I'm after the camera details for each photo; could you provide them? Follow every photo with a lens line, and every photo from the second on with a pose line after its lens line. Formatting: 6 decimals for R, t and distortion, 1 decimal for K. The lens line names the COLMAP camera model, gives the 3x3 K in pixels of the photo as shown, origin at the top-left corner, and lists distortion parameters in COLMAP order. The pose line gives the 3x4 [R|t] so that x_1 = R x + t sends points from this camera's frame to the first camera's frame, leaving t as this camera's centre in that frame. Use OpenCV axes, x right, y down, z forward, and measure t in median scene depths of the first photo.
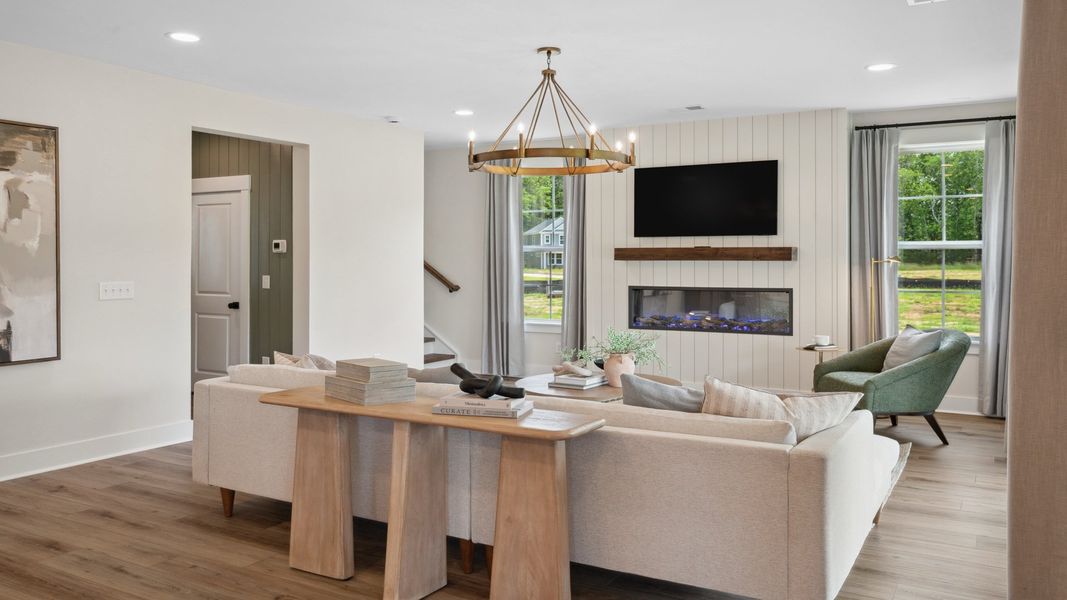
lens RADIAL K [[813.2, 0, 534.2], [0, 813.2, 300.2], [0, 0, 1]] dist [-0.024994, 0.002020]
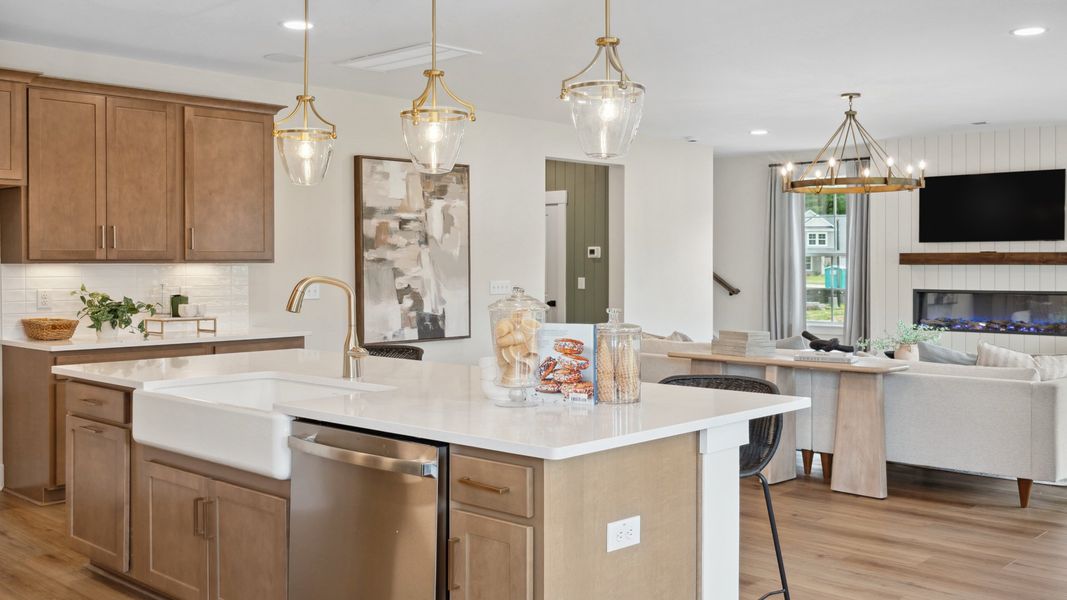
lens RADIAL K [[1029.9, 0, 531.1], [0, 1029.9, 290.5], [0, 0, 1]] dist [-0.003190, 0.000000]
pose [[0.974200, 0.005923, -0.225611, -0.083917], [-0.011458, 0.999664, -0.023231, 0.026968], [0.225397, 0.025217, 0.973941, -0.526049]]
